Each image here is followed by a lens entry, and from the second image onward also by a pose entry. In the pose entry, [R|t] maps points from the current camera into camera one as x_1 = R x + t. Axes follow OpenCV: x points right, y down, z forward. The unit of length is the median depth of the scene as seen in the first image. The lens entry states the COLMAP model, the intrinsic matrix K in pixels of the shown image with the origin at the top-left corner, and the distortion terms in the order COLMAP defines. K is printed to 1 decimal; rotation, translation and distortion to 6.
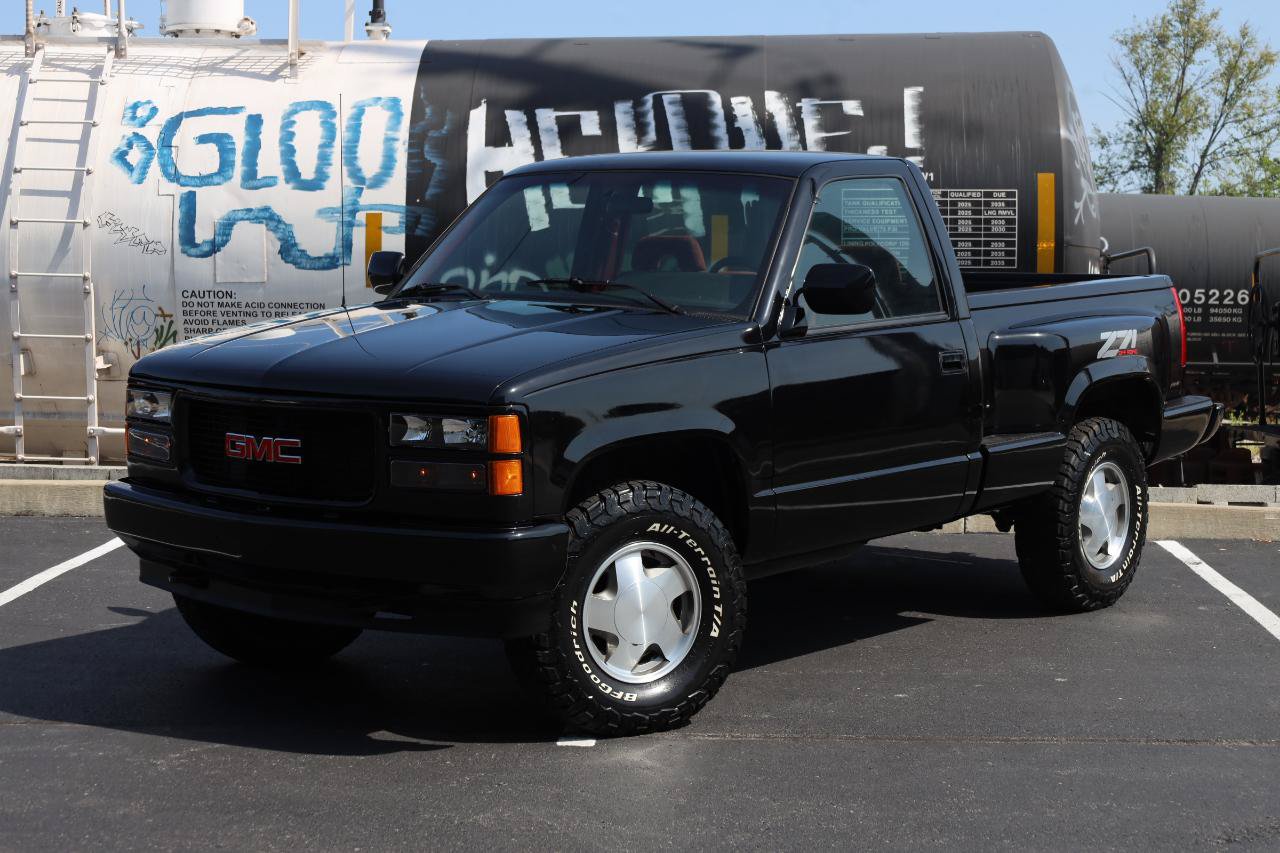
lens RADIAL K [[2306.0, 0, 642.0], [0, 2306.0, 420.5], [0, 0, 1]] dist [0.013806, 0.044946]
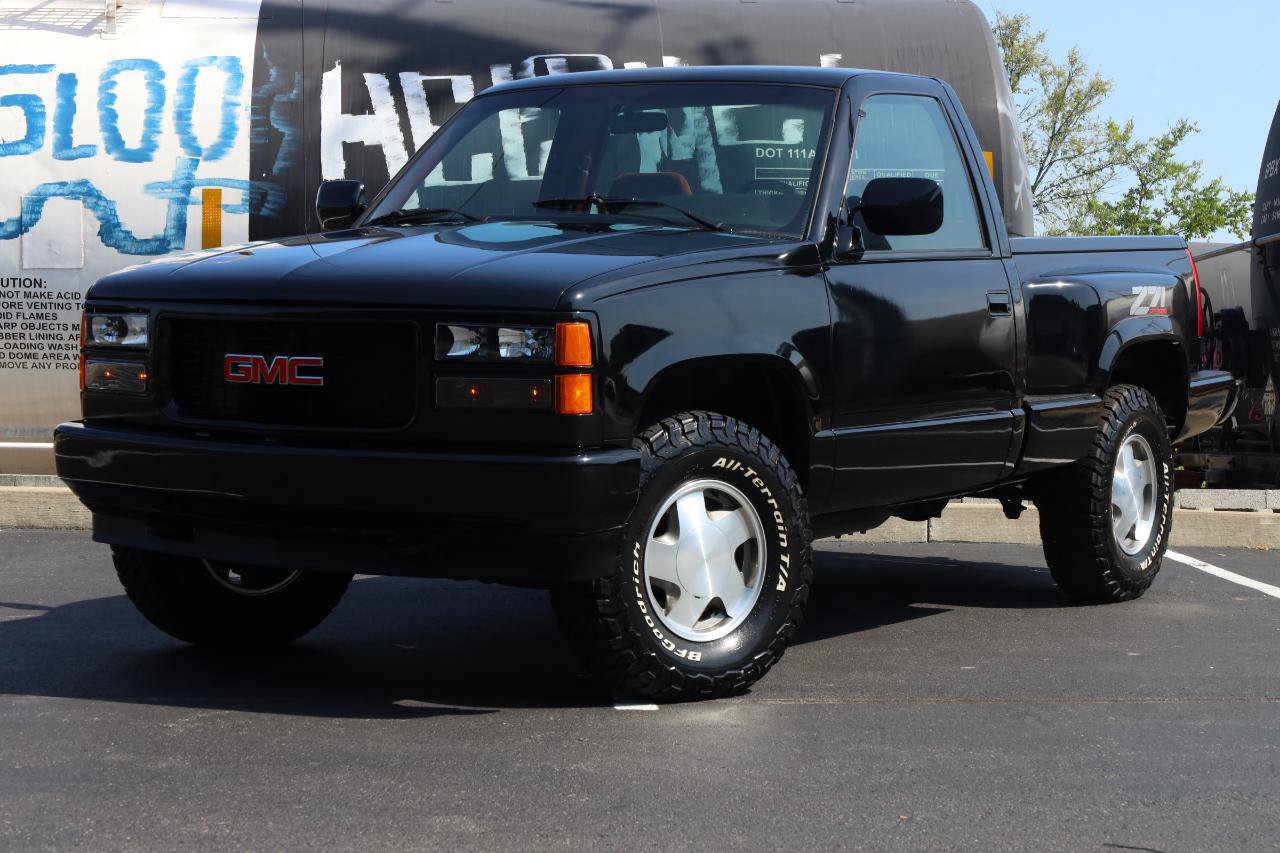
lens RADIAL K [[2697.2, 0, 638.8], [0, 2697.2, 410.6], [0, 0, 1]] dist [0.032072, -0.011546]
pose [[0.994214, 0.001694, 0.107404, -0.065994], [0.002646, 0.999186, -0.040255, 0.032954], [-0.107385, 0.040306, 0.993400, -0.009016]]
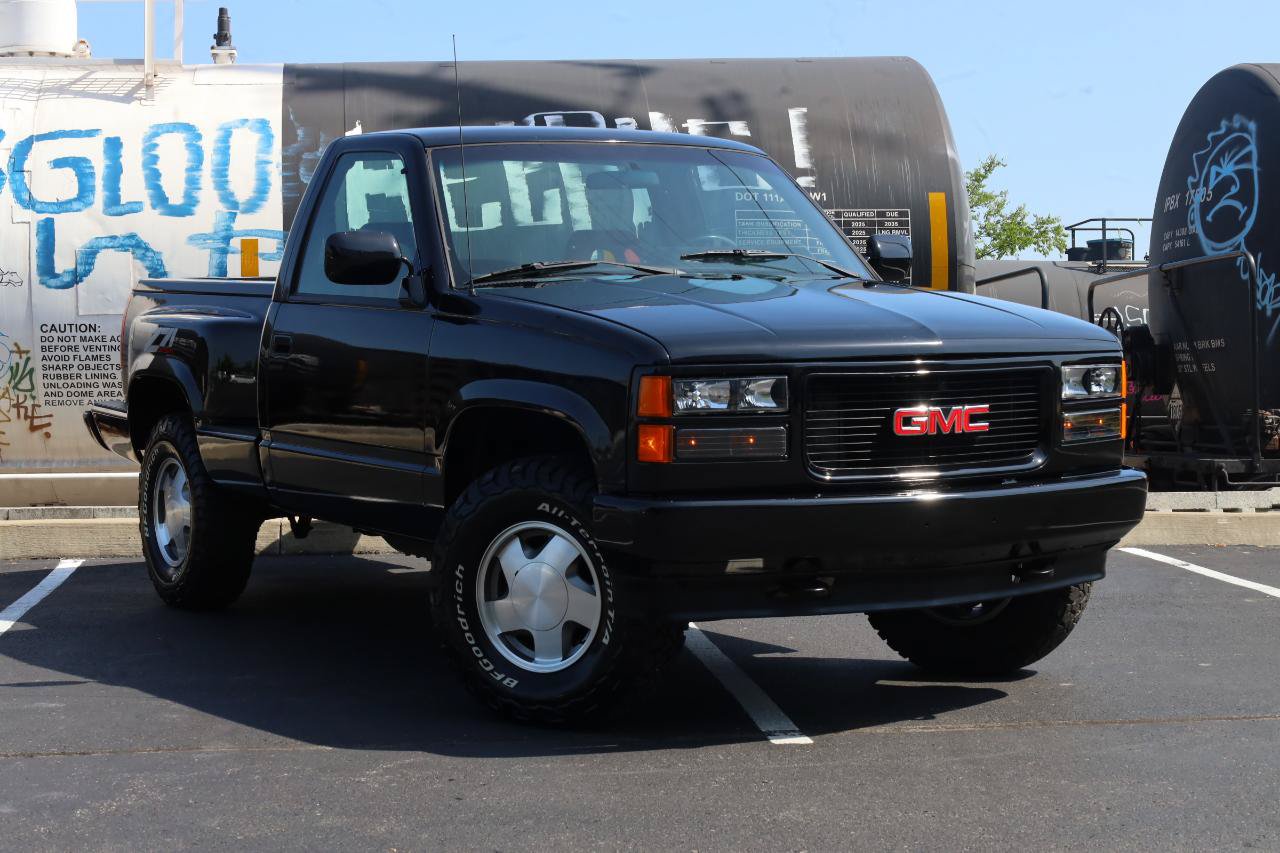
lens RADIAL K [[2280.2, 0, 638.7], [0, 2280.2, 428.2], [0, 0, 1]] dist [-0.015037, 0.099347]
pose [[0.986449, -0.022414, 0.162532, -0.111895], [0.027641, 0.999169, -0.029968, 0.019861], [-0.161725, 0.034054, 0.986248, 0.055067]]
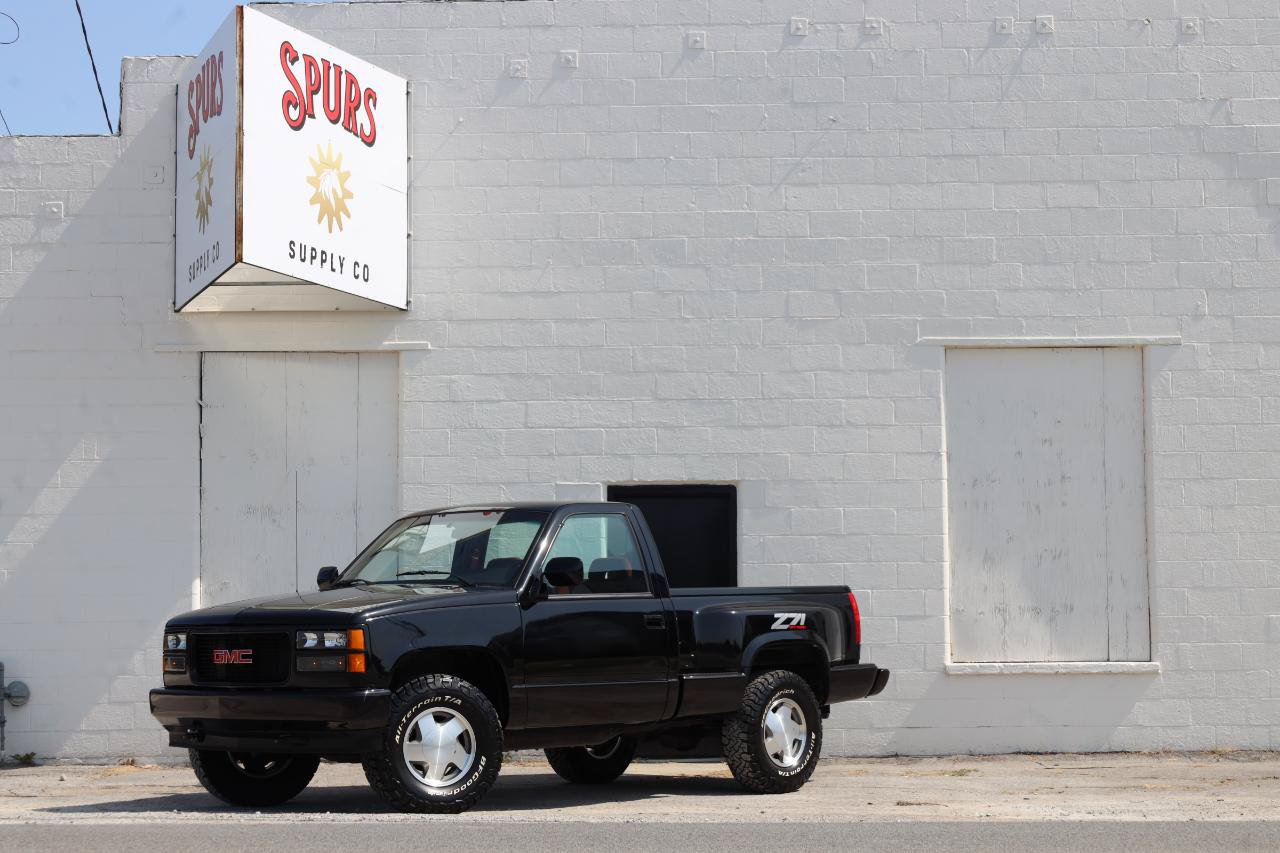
lens RADIAL K [[2422.2, 0, 641.0], [0, 2422.2, 429.9], [0, 0, 1]] dist [-0.014231, 0.077159]
pose [[0.998146, -0.022180, -0.056681, 0.131296], [0.011435, 0.982992, -0.183292, 0.092322], [0.059782, 0.182304, 0.981423, -0.434865]]
